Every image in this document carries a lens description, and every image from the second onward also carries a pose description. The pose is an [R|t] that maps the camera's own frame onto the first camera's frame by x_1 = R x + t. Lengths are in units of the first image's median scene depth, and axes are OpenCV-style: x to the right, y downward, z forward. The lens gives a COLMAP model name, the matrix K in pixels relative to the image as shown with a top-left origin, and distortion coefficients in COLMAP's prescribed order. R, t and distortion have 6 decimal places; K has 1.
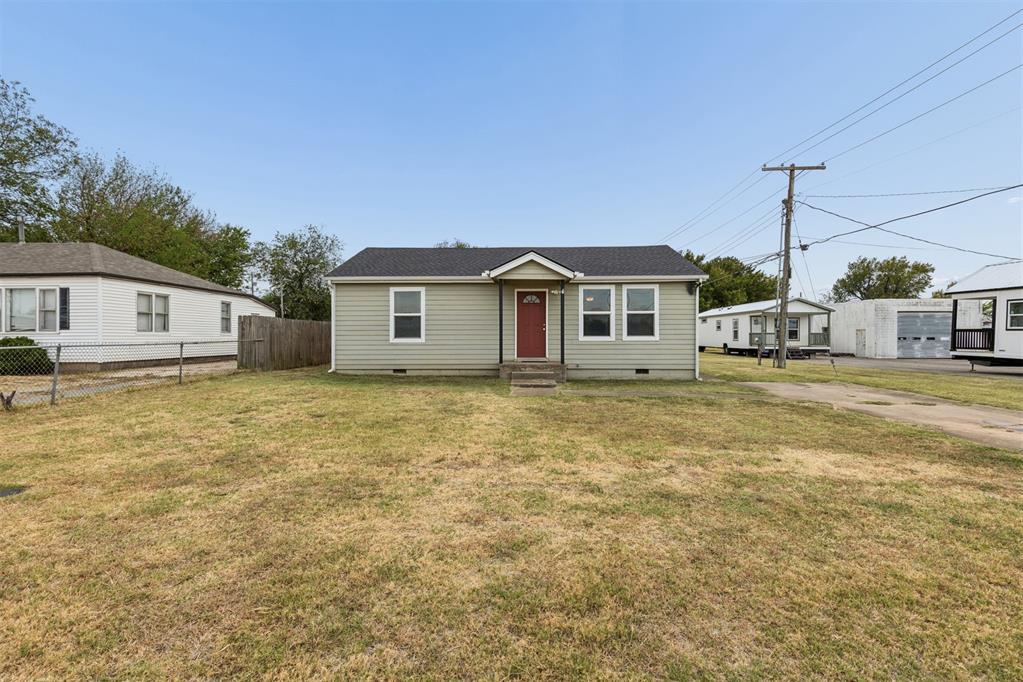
lens RADIAL K [[456.8, 0, 511.5], [0, 456.8, 341.0], [0, 0, 1]] dist [0.000220, -0.000054]
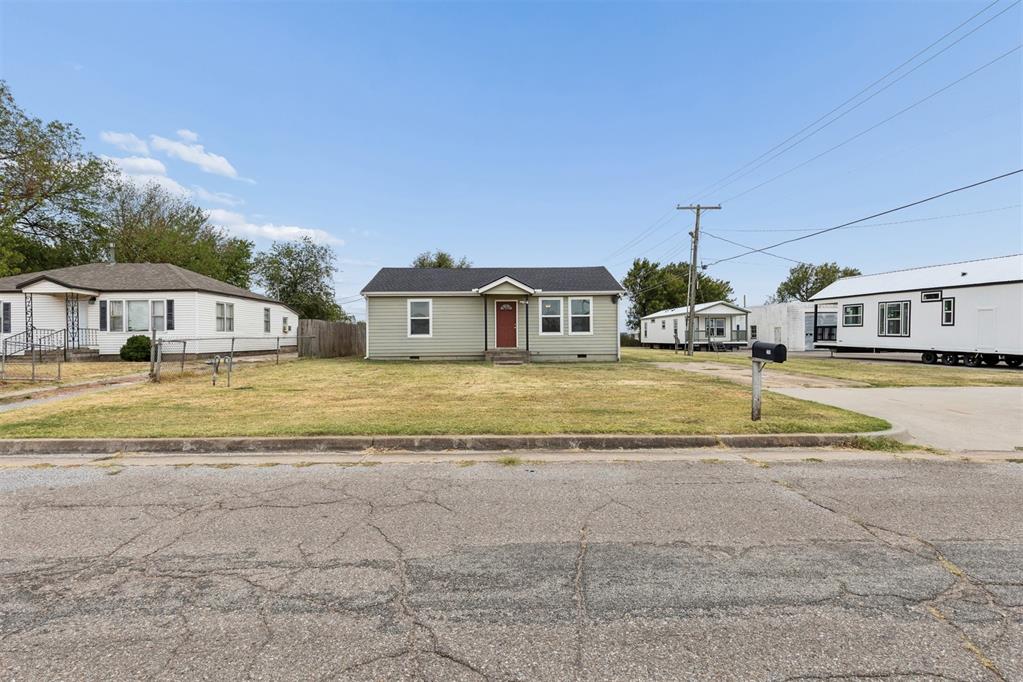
lens RADIAL K [[456.8, 0, 511.5], [0, 456.8, 341.0], [0, 0, 1]] dist [0.000220, -0.000054]
pose [[0.998404, -0.007417, 0.055994, -0.020224], [0.007499, 0.999971, -0.001257, 0.017087], [-0.055984, 0.001675, 0.998430, -0.416344]]
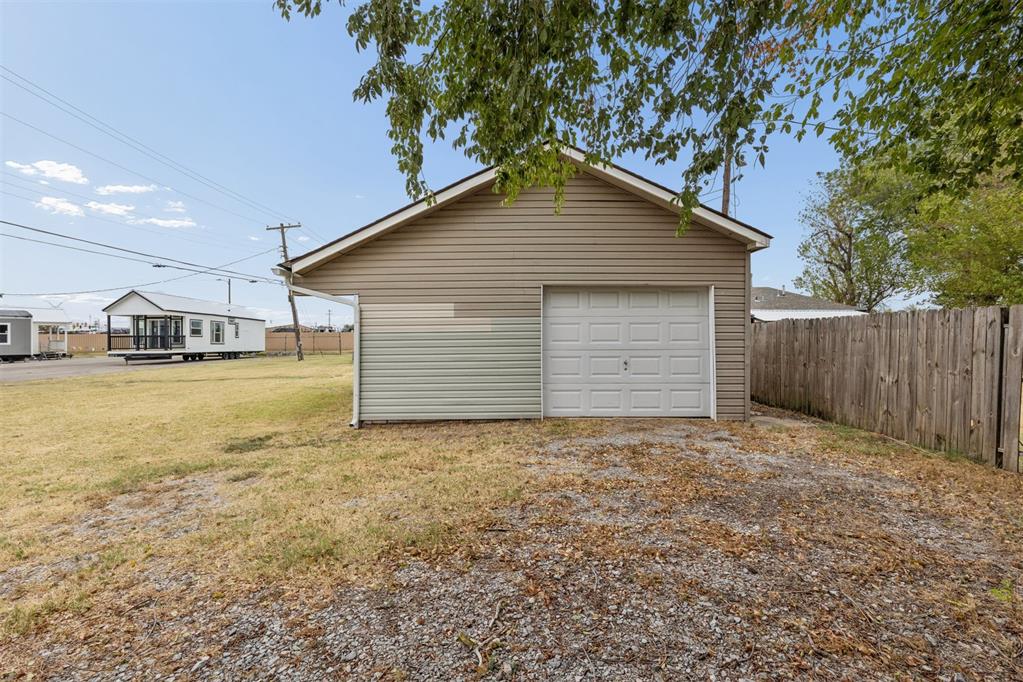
lens RADIAL K [[456.8, 0, 511.5], [0, 456.8, 341.0], [0, 0, 1]] dist [0.000220, -0.000054]
pose [[-0.999351, -0.001207, -0.036015, -0.098035], [-0.001753, 0.999884, 0.015124, -0.041519], [0.035993, 0.015177, -0.999237, 3.320751]]
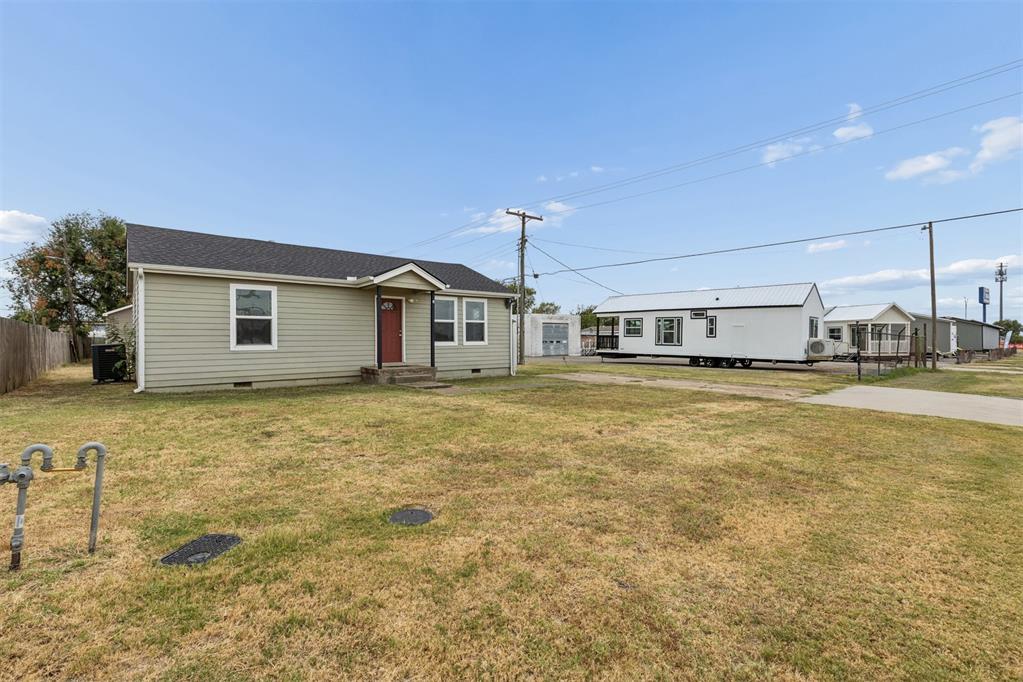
lens RADIAL K [[456.8, 0, 511.5], [0, 456.8, 341.0], [0, 0, 1]] dist [0.000220, -0.000054]
pose [[0.739955, -0.004001, 0.672645, -0.415368], [0.010458, 0.999930, -0.005556, -0.003623], [-0.672575, 0.011146, 0.739945, 0.046588]]
